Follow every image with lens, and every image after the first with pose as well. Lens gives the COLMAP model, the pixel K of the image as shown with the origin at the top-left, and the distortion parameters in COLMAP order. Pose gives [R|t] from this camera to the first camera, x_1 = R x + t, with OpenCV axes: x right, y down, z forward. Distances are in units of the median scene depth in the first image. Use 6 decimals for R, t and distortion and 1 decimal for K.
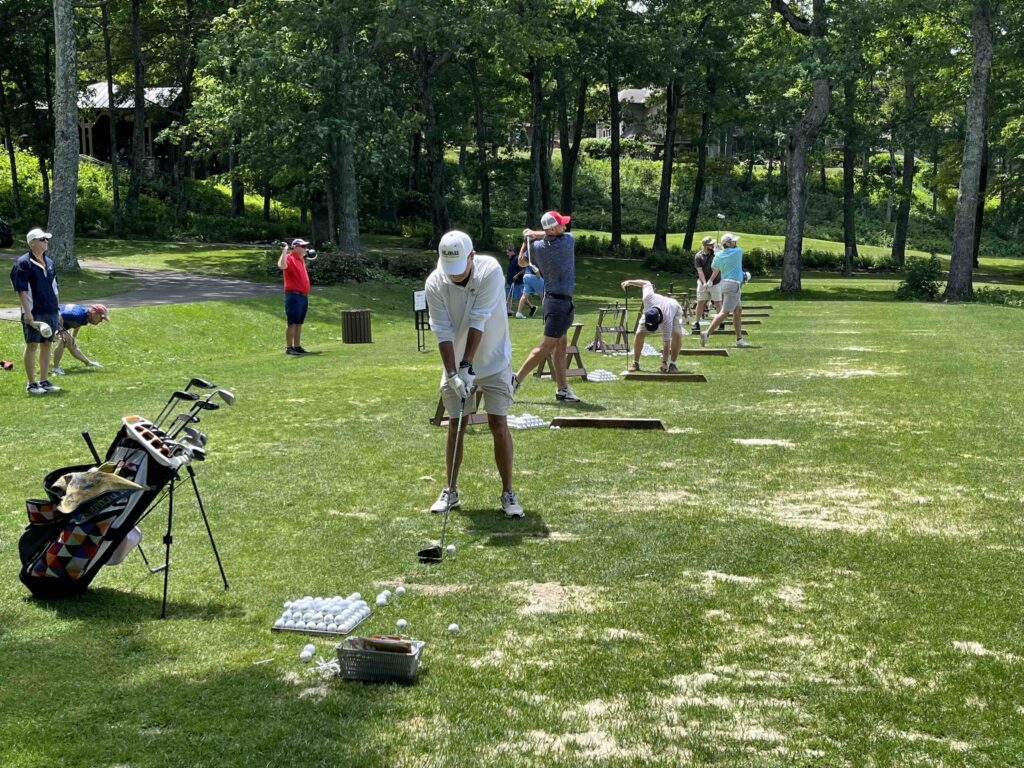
lens RADIAL K [[1179.4, 0, 510.5], [0, 1179.4, 382.0], [0, 0, 1]] dist [-0.014434, 0.000000]
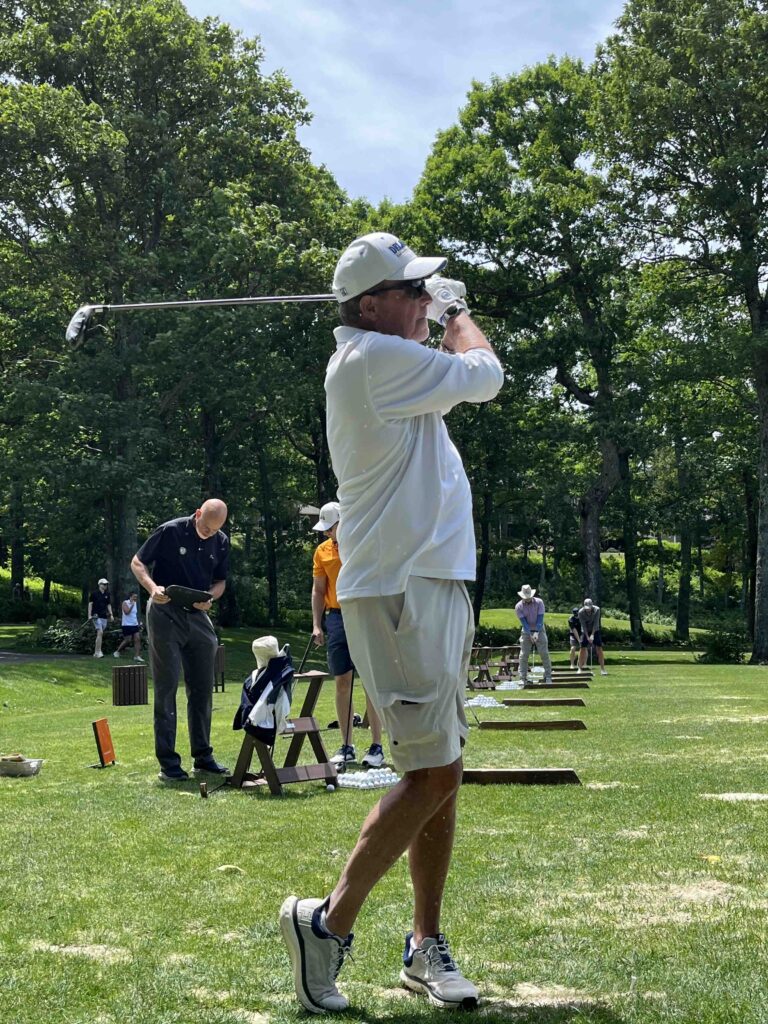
lens RADIAL K [[1140.6, 0, 382.5], [0, 1140.6, 517.3], [0, 0, 1]] dist [0.006993, 0.000000]
pose [[0.996787, -0.001176, 0.080091, -0.029730], [0.018443, 0.976395, -0.215206, 0.026766], [-0.077948, 0.215992, 0.973279, 0.312762]]
